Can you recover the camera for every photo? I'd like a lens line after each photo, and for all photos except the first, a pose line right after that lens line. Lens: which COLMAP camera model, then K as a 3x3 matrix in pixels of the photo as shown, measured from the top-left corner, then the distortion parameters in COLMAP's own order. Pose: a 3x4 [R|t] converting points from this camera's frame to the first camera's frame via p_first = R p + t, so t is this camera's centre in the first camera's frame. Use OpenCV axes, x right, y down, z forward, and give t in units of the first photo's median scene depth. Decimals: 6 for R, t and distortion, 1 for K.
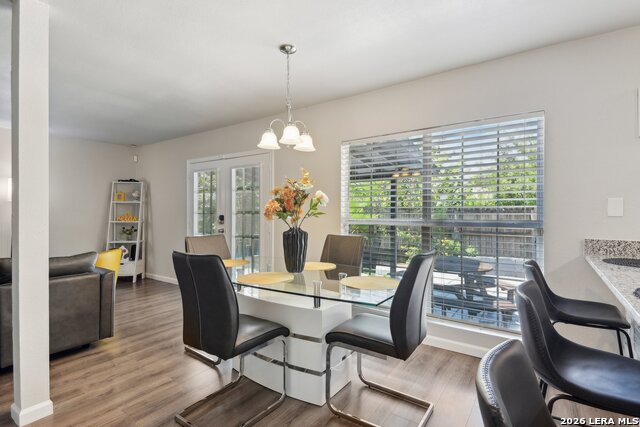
lens RADIAL K [[316.9, 0, 317.7], [0, 316.9, 212.3], [0, 0, 1]] dist [0.053981, -0.042271]
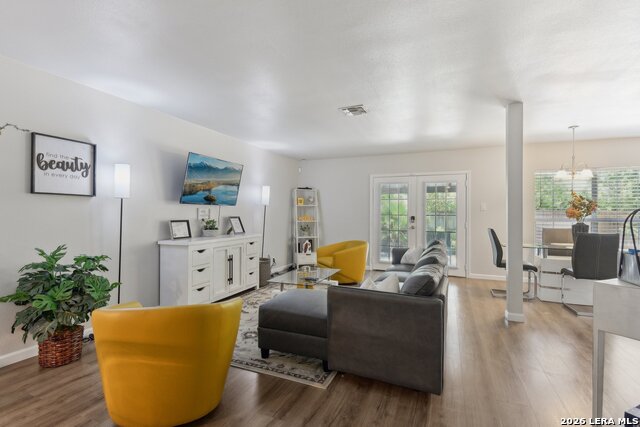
lens RADIAL K [[305.4, 0, 310.5], [0, 305.4, 214.2], [0, 0, 1]] dist [0.000358, -0.000191]
pose [[0.979565, -0.000716, 0.201126, -1.637418], [-0.000954, 0.999966, 0.008209, -0.015203], [-0.201125, -0.008234, 0.979531, -0.347919]]
